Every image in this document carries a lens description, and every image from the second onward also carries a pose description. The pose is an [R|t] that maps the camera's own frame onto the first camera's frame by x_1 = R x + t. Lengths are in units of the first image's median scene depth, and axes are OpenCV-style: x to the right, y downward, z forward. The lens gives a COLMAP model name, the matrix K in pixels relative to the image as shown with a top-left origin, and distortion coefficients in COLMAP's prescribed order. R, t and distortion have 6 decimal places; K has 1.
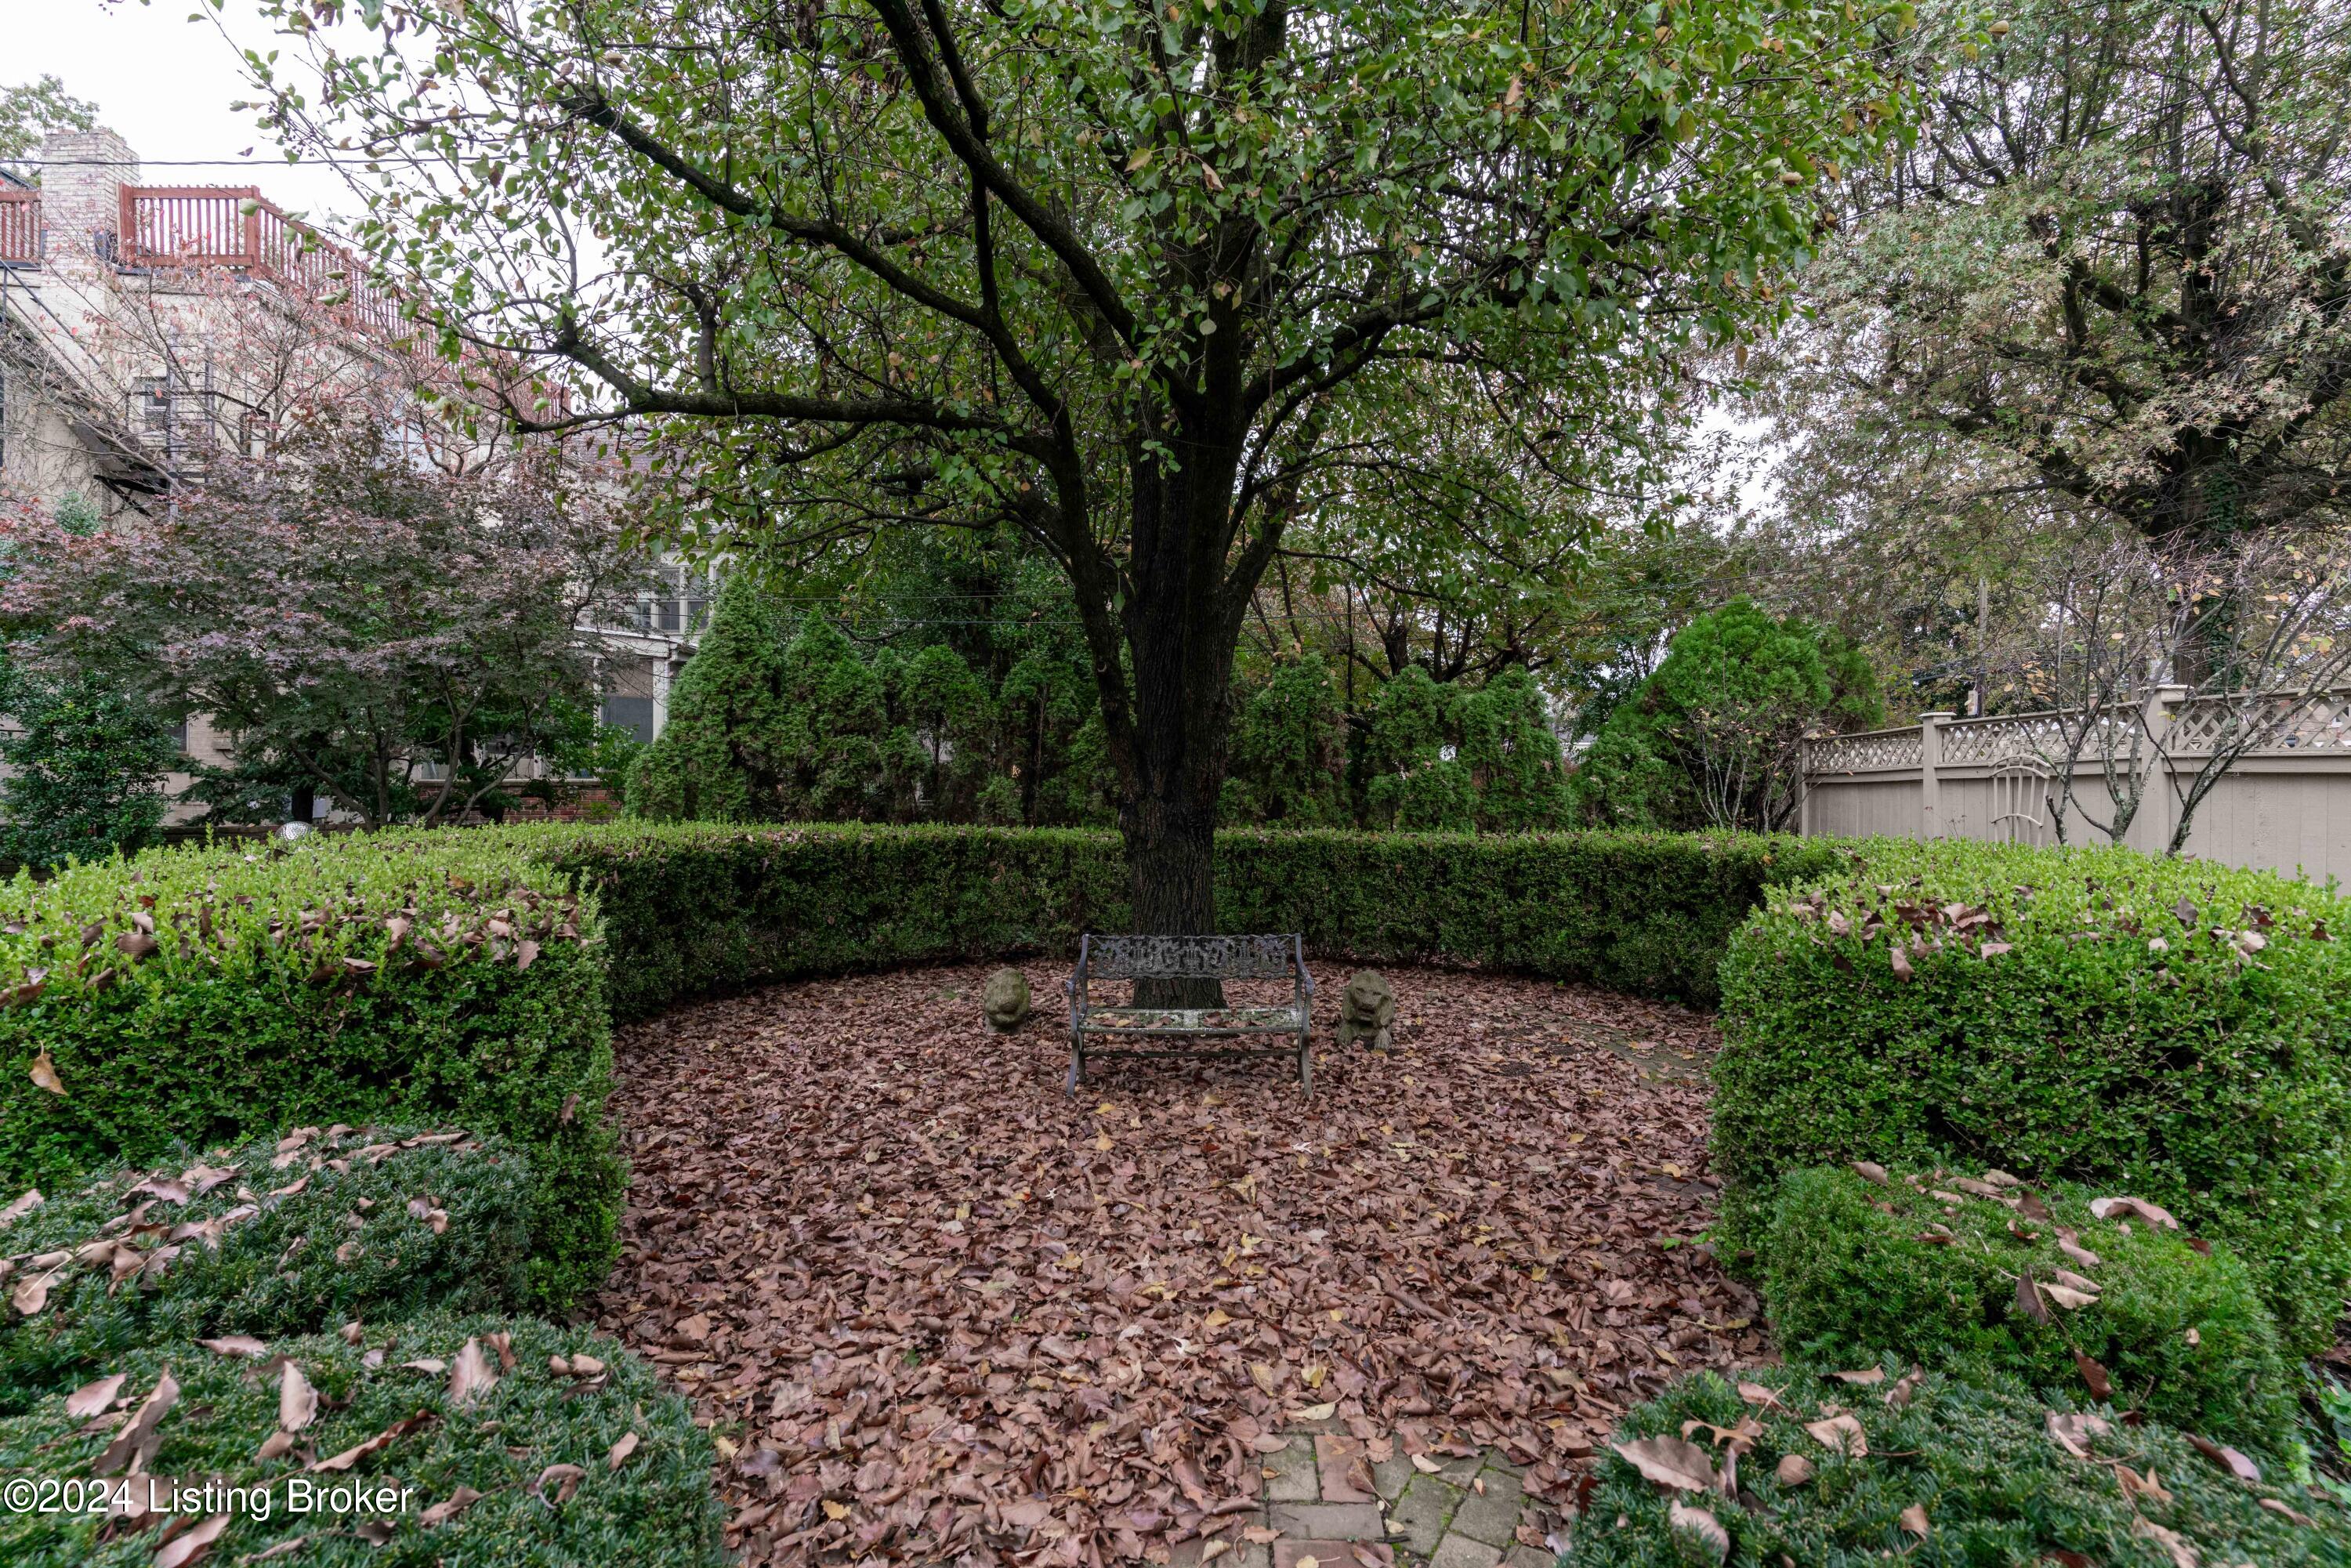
lens RADIAL K [[1106.9, 0, 1172.1], [0, 1106.9, 799.6], [0, 0, 1]] dist [0.001069, 0.000544]
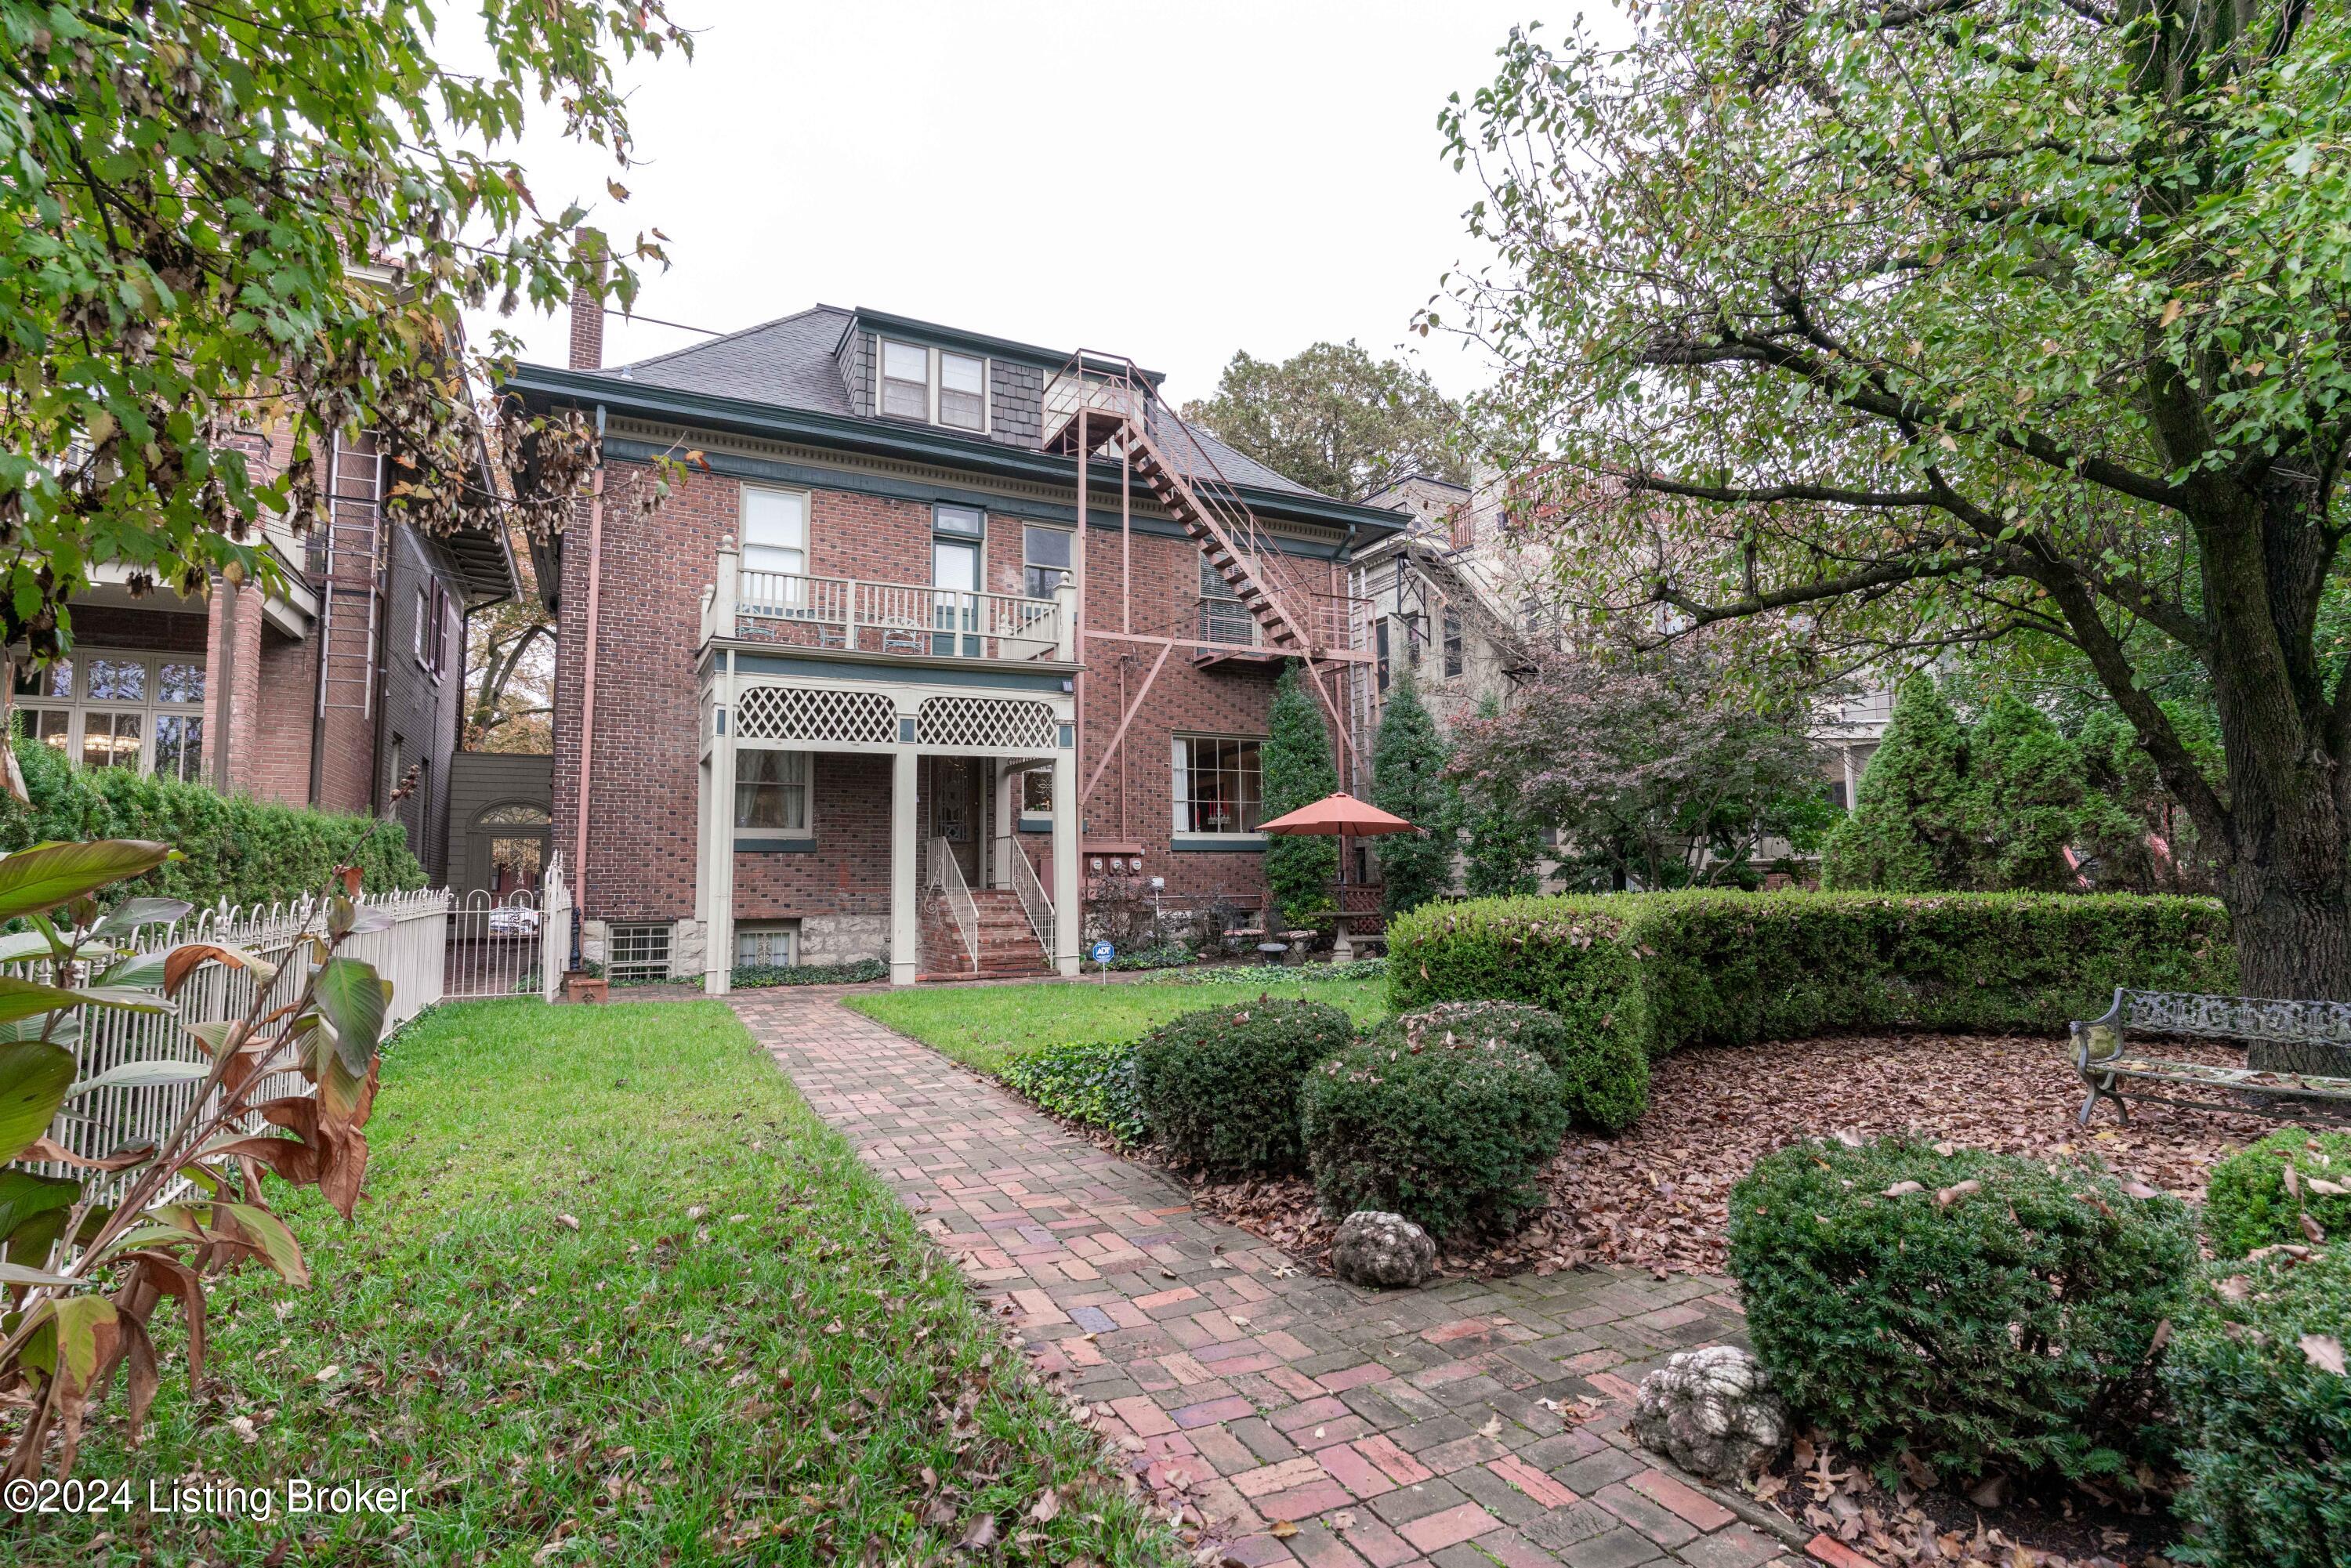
lens RADIAL K [[1106.9, 0, 1172.1], [0, 1106.9, 799.6], [0, 0, 1]] dist [0.001069, 0.000544]
pose [[0.462411, -0.073022, -0.883654, 0.275714], [0.009572, 0.996956, -0.077376, 0.007134], [0.886614, 0.027321, 0.461702, -0.198997]]
